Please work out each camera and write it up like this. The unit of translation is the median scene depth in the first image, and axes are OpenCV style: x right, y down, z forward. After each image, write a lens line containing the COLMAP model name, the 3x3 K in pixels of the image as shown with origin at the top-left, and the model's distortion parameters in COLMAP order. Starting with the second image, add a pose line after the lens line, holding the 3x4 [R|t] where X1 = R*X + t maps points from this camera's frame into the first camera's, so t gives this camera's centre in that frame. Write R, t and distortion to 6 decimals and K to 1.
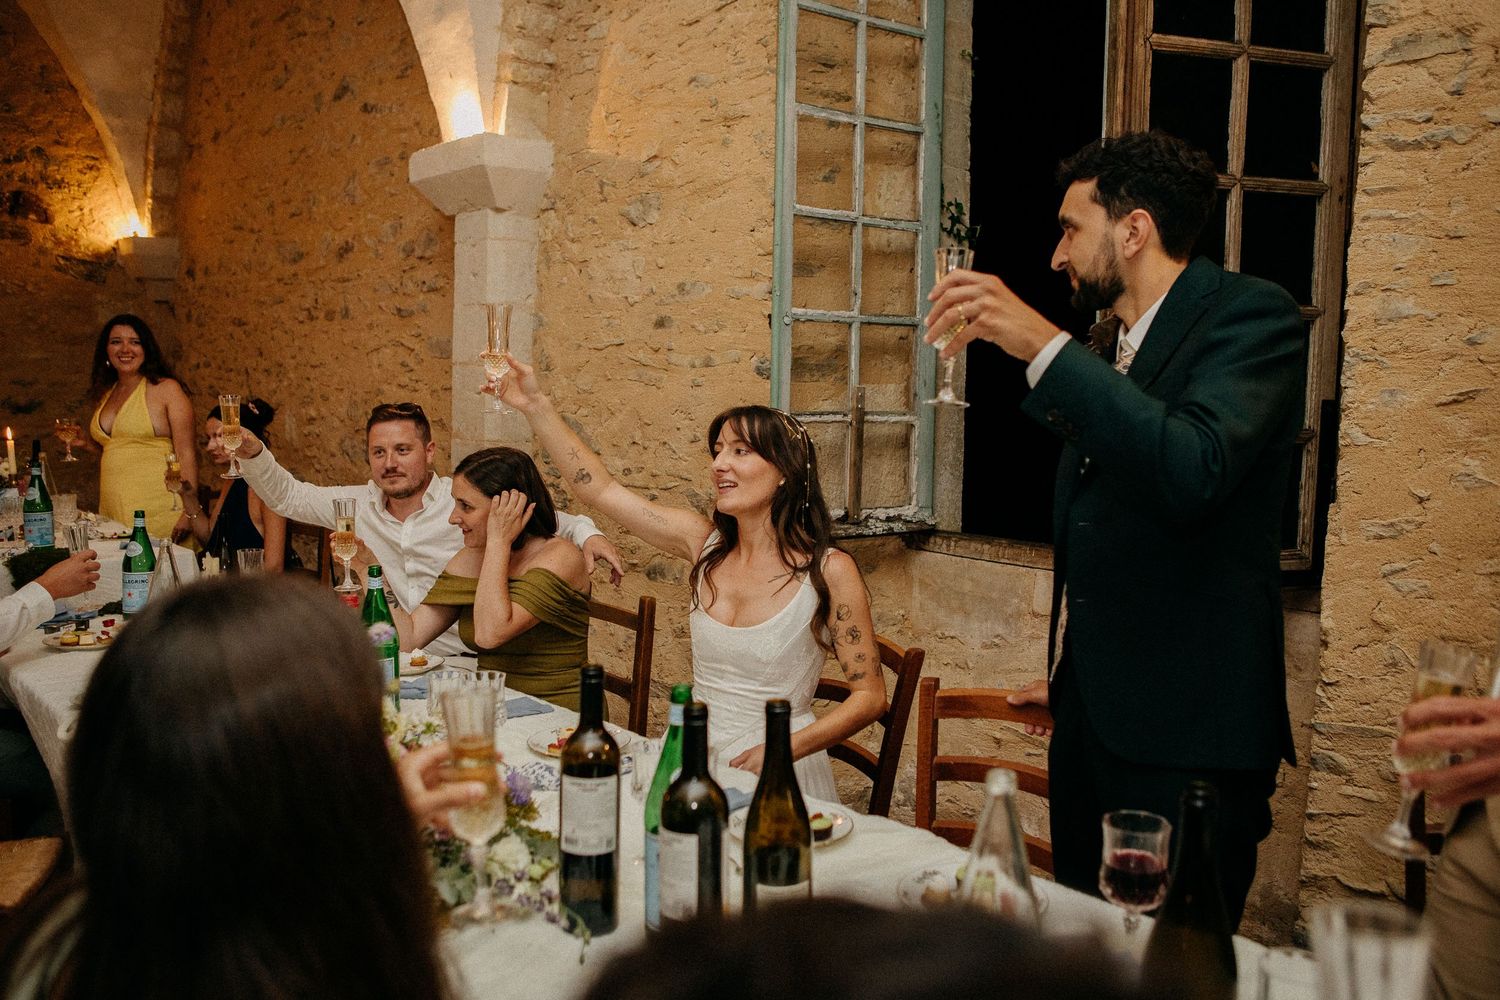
lens RADIAL K [[1427.1, 0, 751.6], [0, 1427.1, 500.2], [0, 0, 1]] dist [-0.092402, 0.000000]
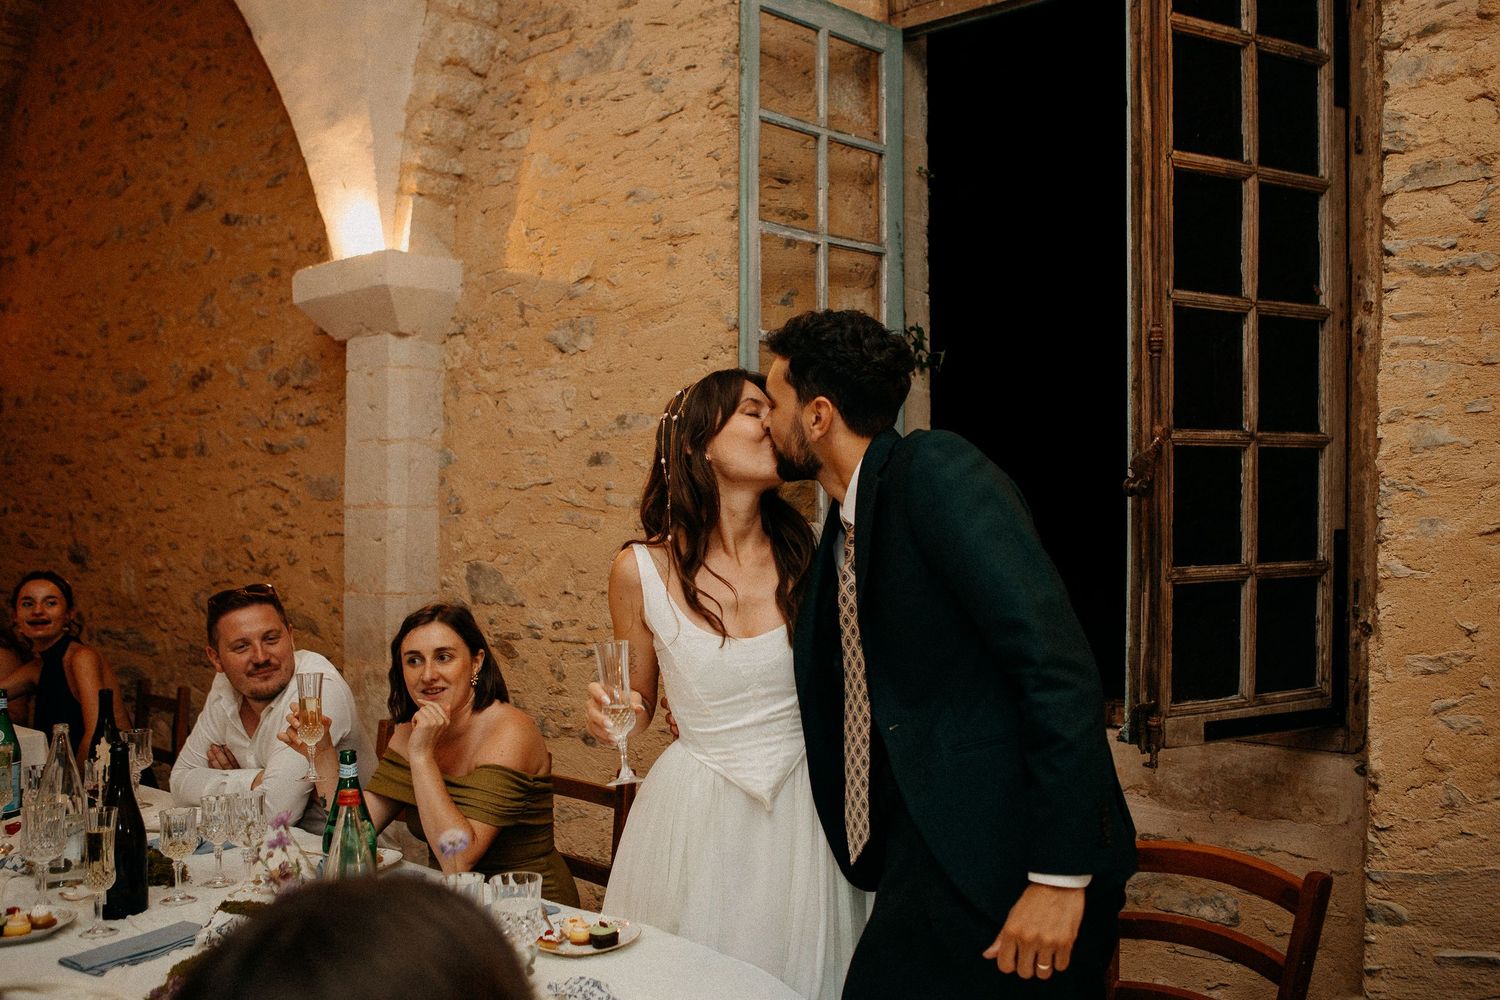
lens RADIAL K [[1516.4, 0, 748.8], [0, 1516.4, 499.2], [0, 0, 1]] dist [-0.090349, 0.000000]
pose [[0.987237, -0.017958, 0.158245, -0.124908], [0.031761, 0.995864, -0.085129, -0.014790], [-0.156061, 0.089068, 0.983723, 0.043464]]
